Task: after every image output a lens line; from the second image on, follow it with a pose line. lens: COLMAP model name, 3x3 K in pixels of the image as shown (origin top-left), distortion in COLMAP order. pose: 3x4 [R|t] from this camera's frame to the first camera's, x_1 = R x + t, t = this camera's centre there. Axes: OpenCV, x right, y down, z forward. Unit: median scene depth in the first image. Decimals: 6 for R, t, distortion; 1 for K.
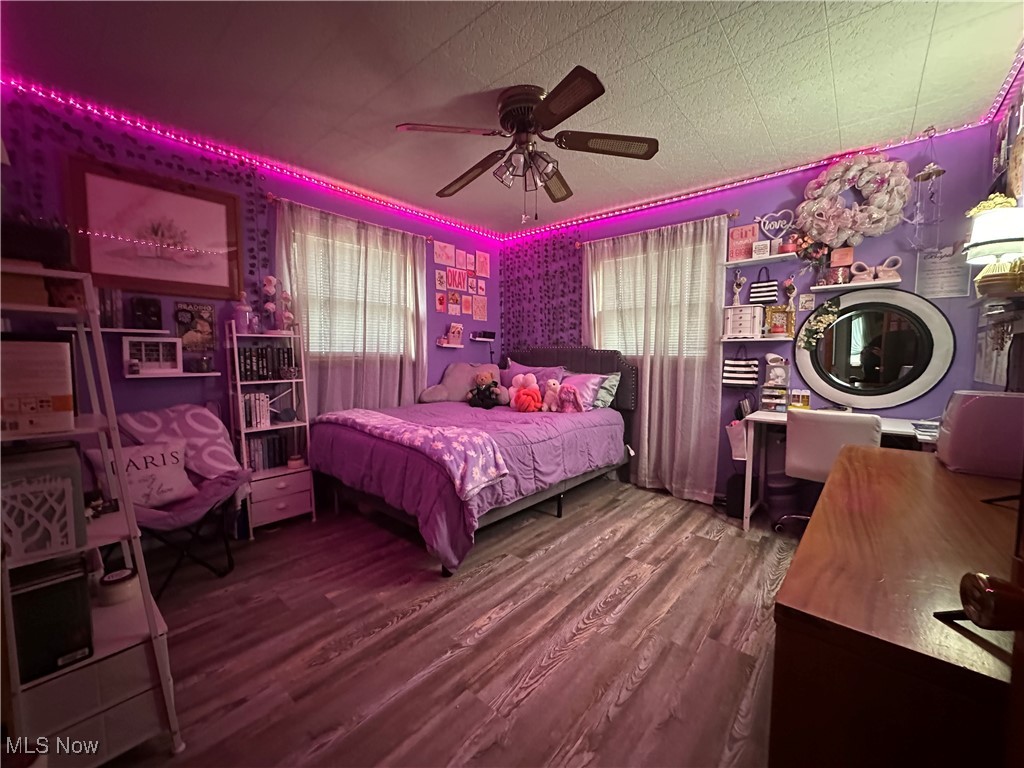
lens RADIAL K [[408.7, 0, 512.5], [0, 408.7, 382.3], [0, 0, 1]] dist [-0.004134, 0.000025]
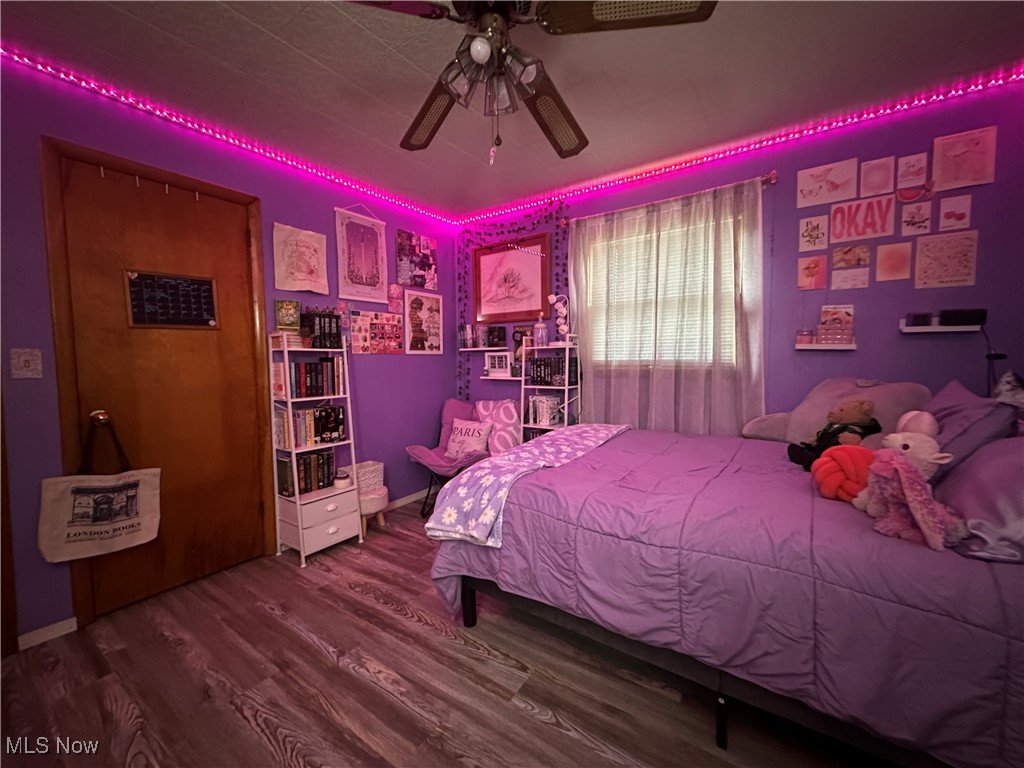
lens RADIAL K [[408.7, 0, 513.0], [0, 408.7, 383.7], [0, 0, 1]] dist [-0.004134, 0.000025]
pose [[0.105901, 0.055137, -0.992847, 0.550605], [-0.057298, 0.997141, 0.049264, -0.064047], [0.992724, 0.051671, 0.108758, 0.794786]]
